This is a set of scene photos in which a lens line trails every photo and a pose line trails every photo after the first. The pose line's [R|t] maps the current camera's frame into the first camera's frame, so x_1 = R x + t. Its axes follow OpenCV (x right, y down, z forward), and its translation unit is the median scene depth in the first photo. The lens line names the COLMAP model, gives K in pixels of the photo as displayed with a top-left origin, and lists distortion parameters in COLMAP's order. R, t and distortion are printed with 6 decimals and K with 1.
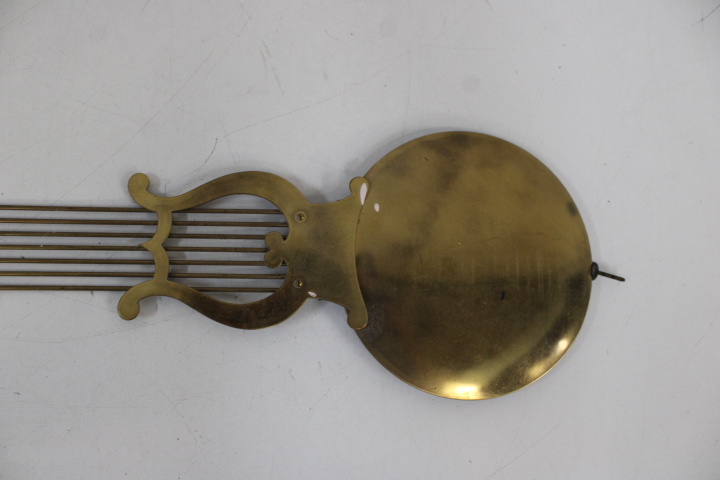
lens RADIAL K [[582.1, 0, 360.0], [0, 582.1, 240.0], [0, 0, 1]] dist [-0.178560, 0.136260]
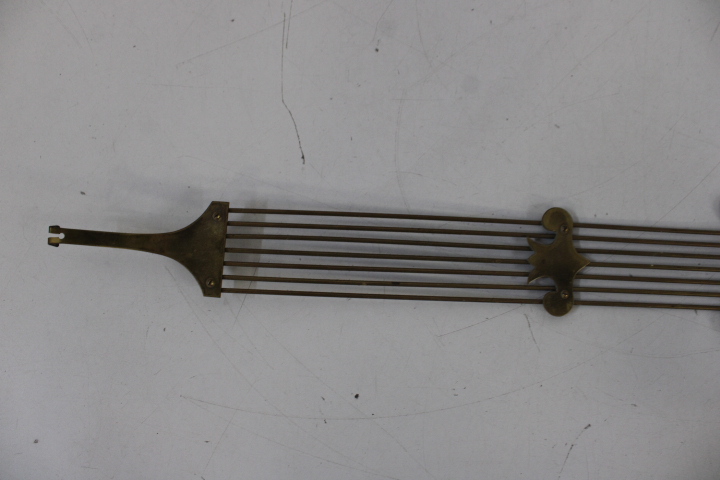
lens RADIAL K [[582.1, 0, 360.0], [0, 582.1, 240.0], [0, 0, 1]] dist [-0.178560, 0.136260]
pose [[0.975831, 0.032818, -0.216048, -0.836143], [-0.034511, 0.999396, -0.004070, -0.013095], [0.215784, 0.011427, 0.976374, -0.139558]]
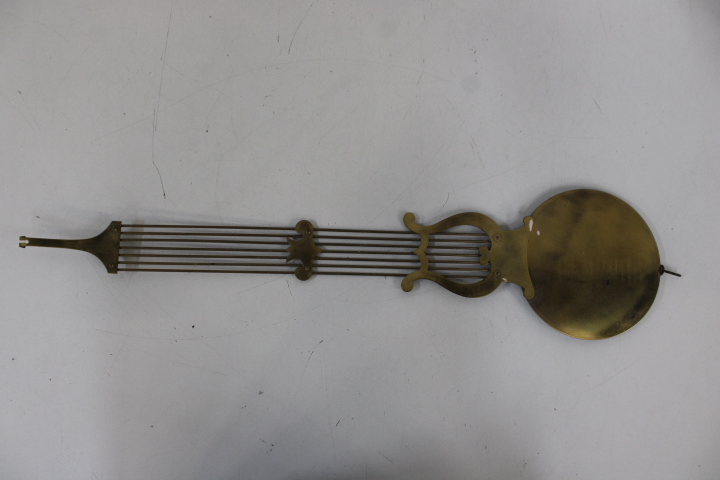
lens RADIAL K [[582.1, 0, 360.0], [0, 582.1, 240.0], [0, 0, 1]] dist [-0.178560, 0.136260]
pose [[0.990772, 0.012294, -0.134982, -0.290563], [-0.013575, 0.999871, -0.008572, -0.010685], [0.134860, 0.010326, 0.990811, -0.877623]]
